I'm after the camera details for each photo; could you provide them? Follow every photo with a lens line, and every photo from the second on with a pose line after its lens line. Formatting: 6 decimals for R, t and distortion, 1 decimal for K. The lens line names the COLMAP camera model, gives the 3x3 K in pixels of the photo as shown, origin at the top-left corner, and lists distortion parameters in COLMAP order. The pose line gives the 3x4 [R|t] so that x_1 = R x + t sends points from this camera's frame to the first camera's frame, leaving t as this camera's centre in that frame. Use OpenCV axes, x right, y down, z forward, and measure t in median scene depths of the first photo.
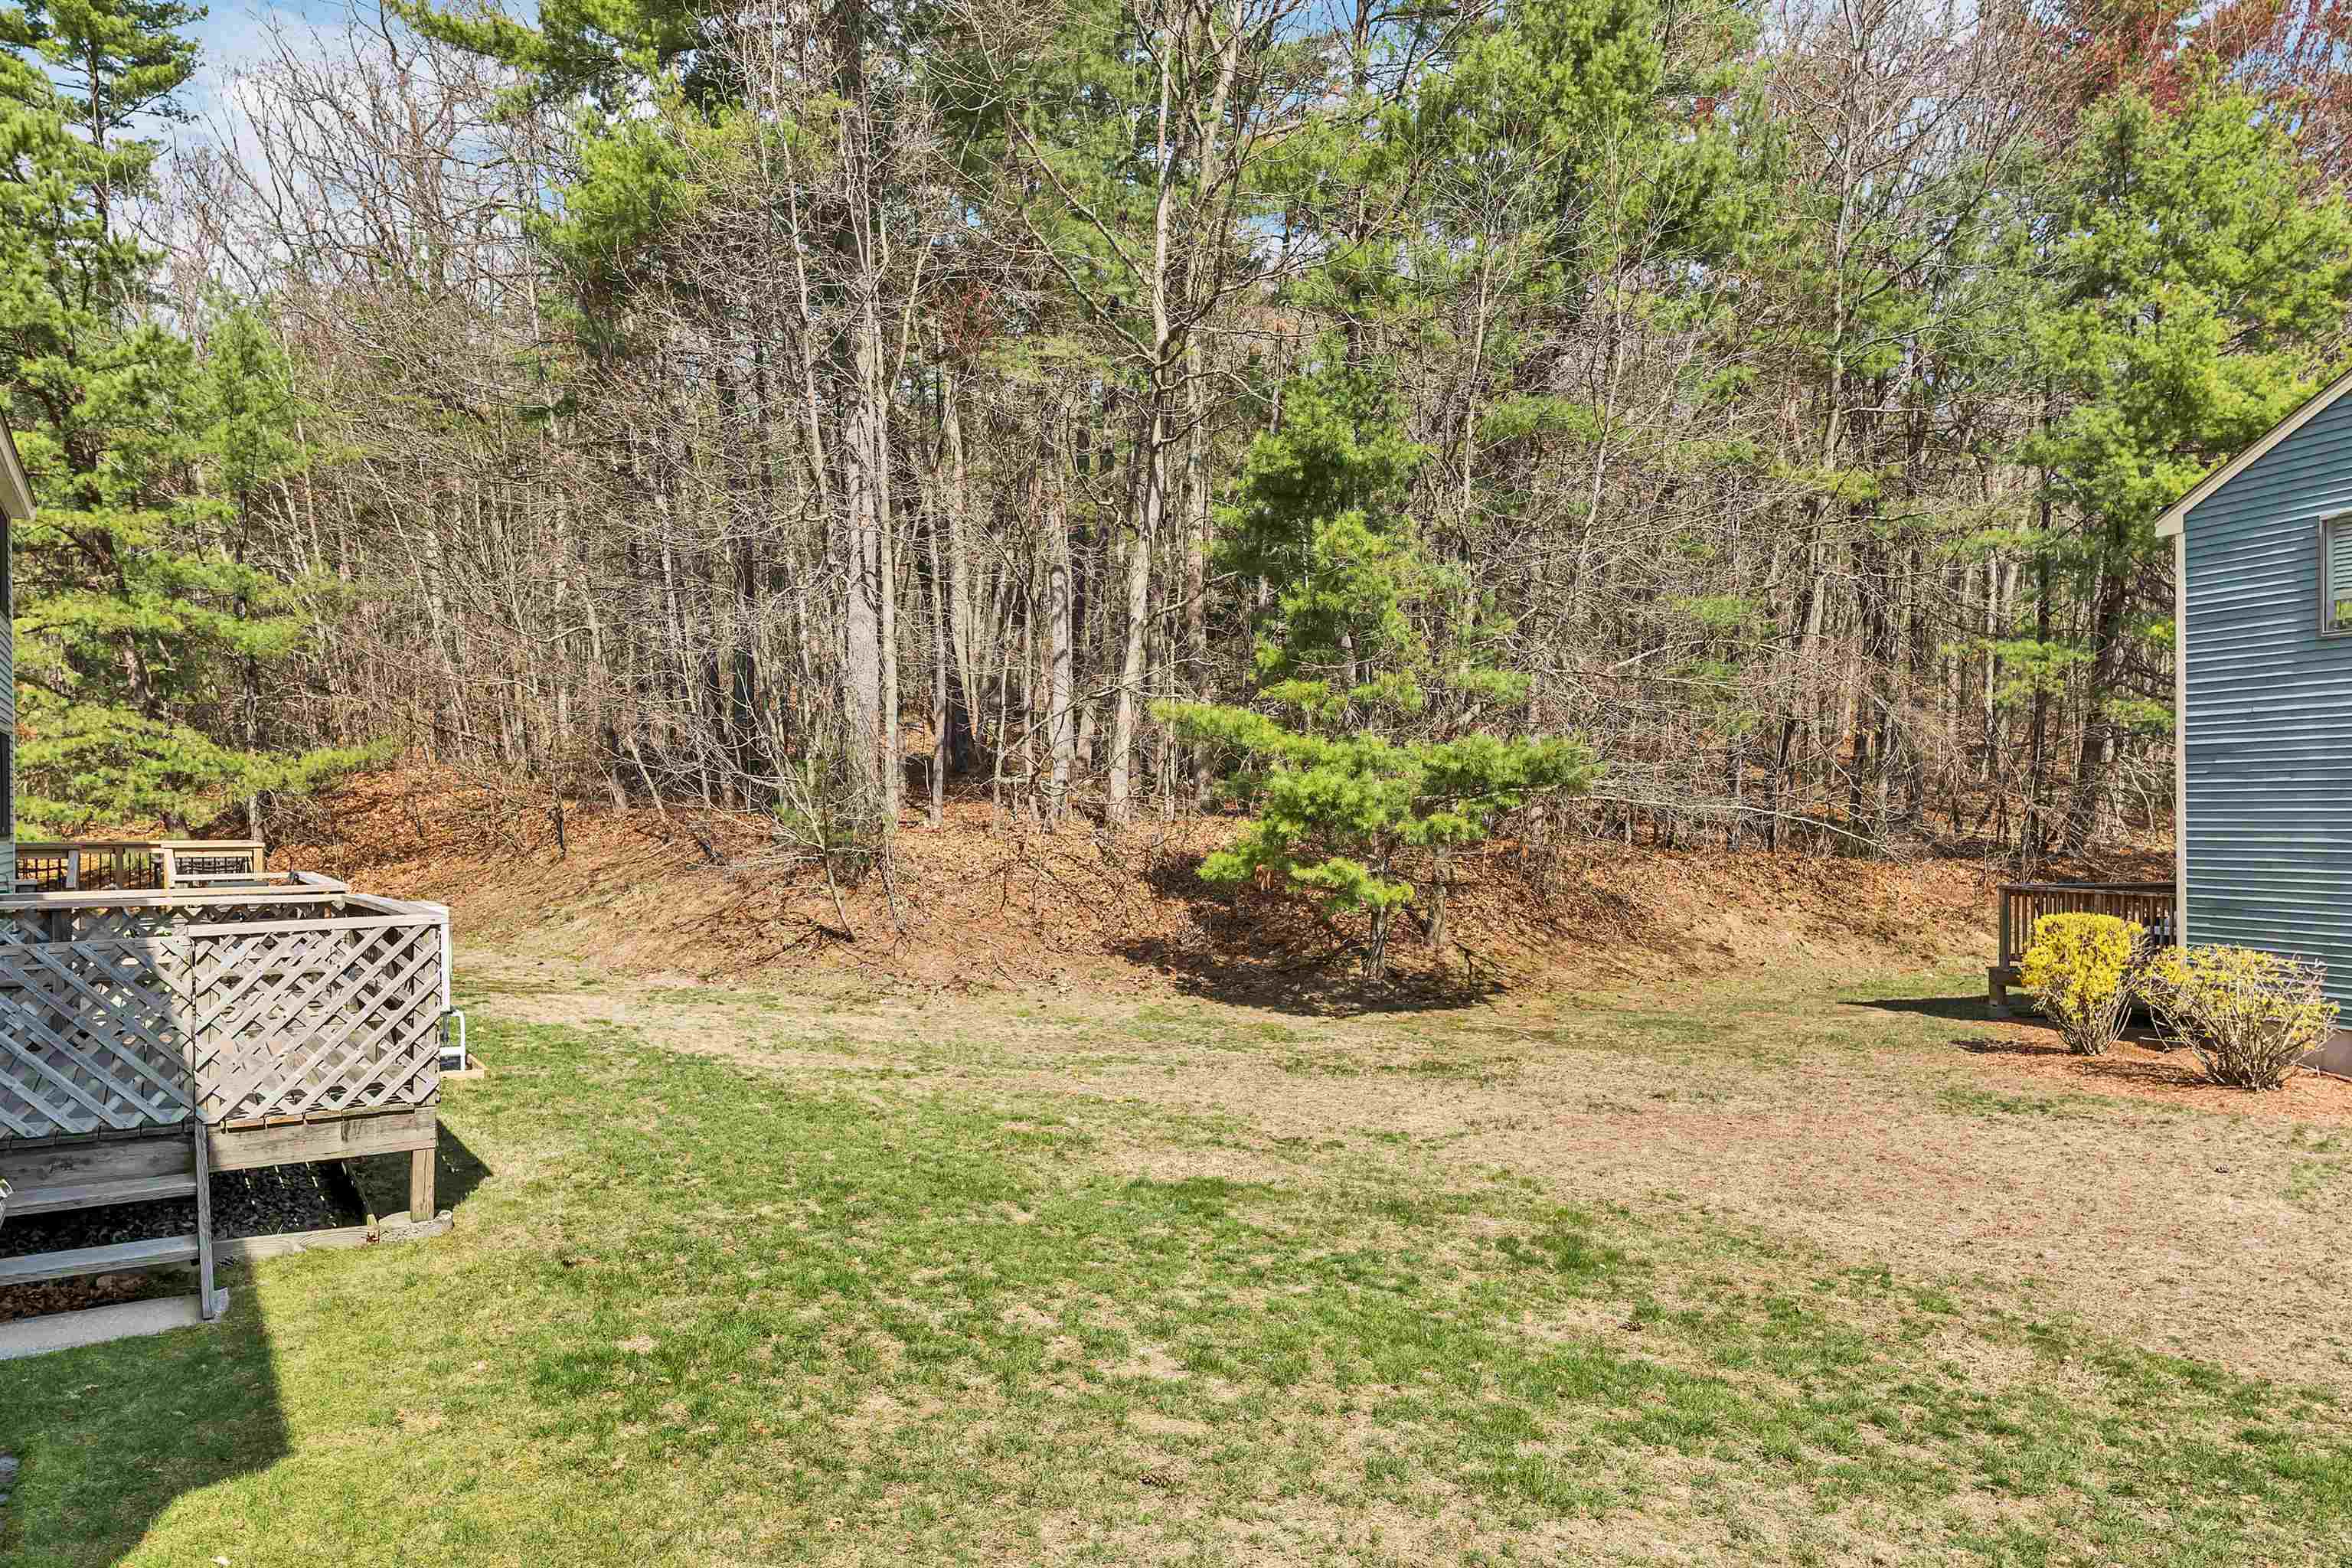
lens RADIAL K [[1611.1, 0, 1177.7], [0, 1611.1, 820.4], [0, 0, 1]] dist [0.059859, -0.095999]
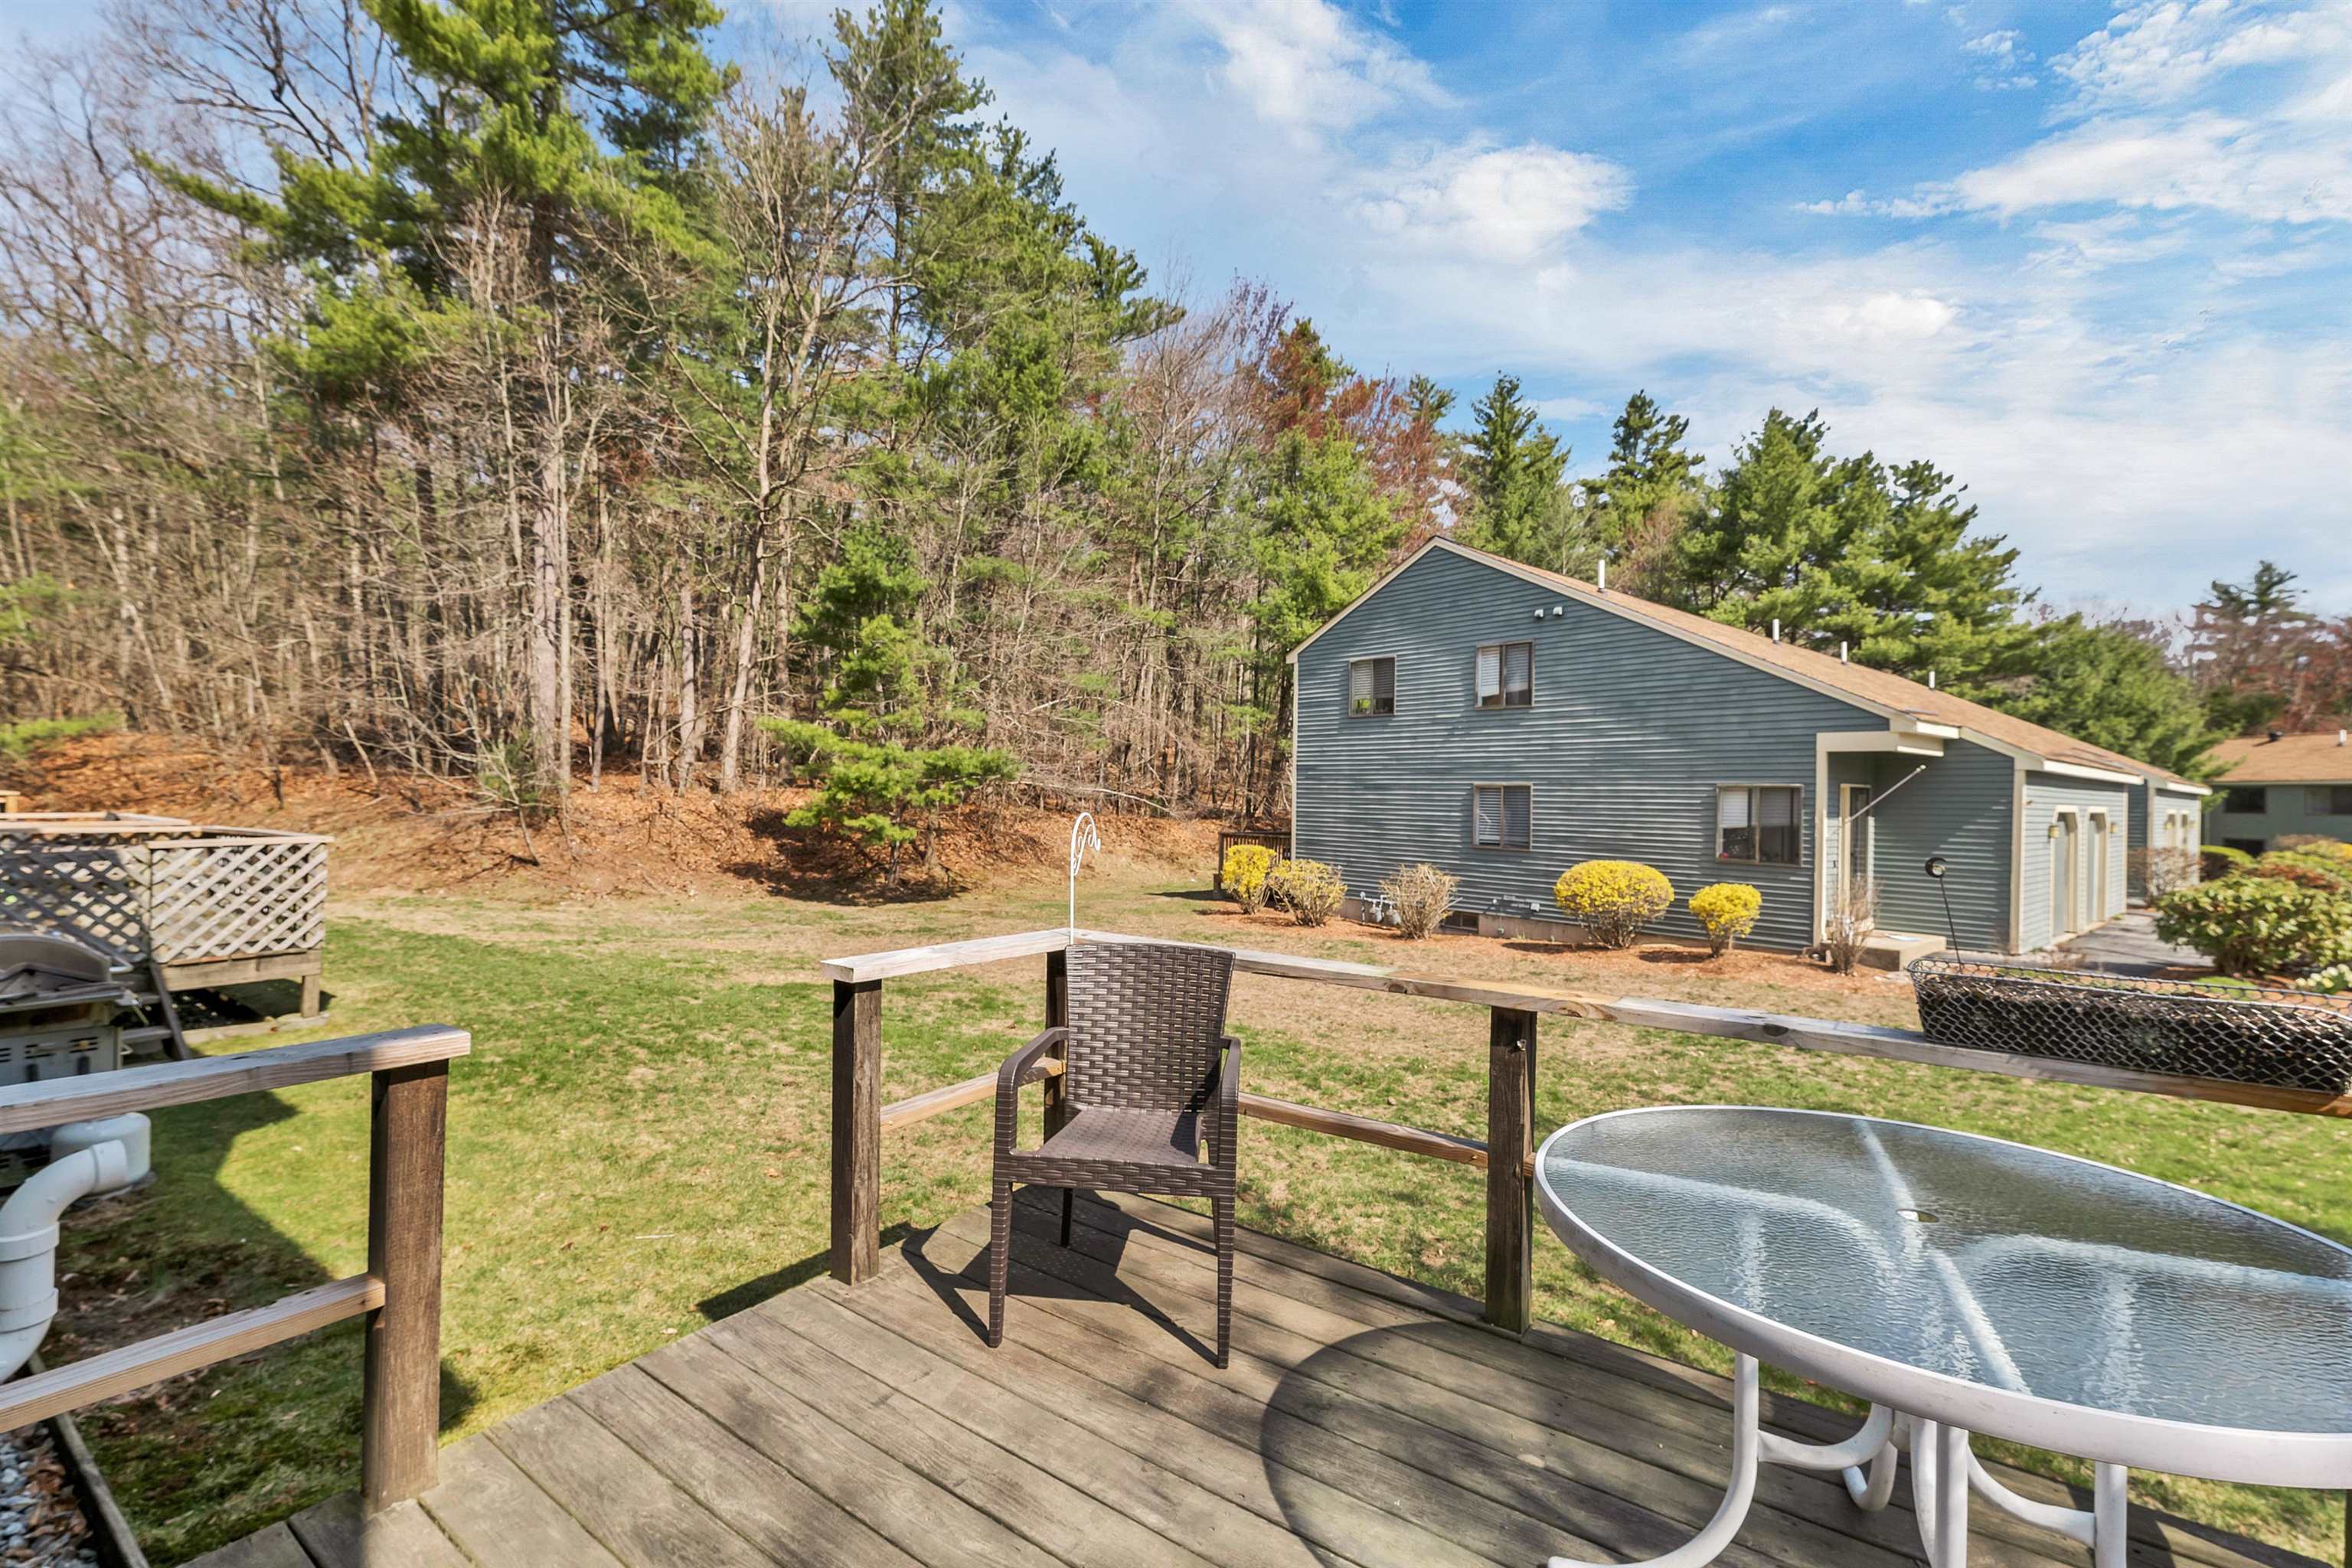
lens RADIAL K [[1005.1, 0, 1179.5], [0, 1005.1, 793.6], [0, 0, 1]] dist [0.000755, -0.000143]
pose [[0.921304, 0.020687, 0.388292, -0.013413], [-0.020427, 0.999780, -0.004799, -0.000114], [-0.388306, -0.003511, 0.921524, -0.102897]]
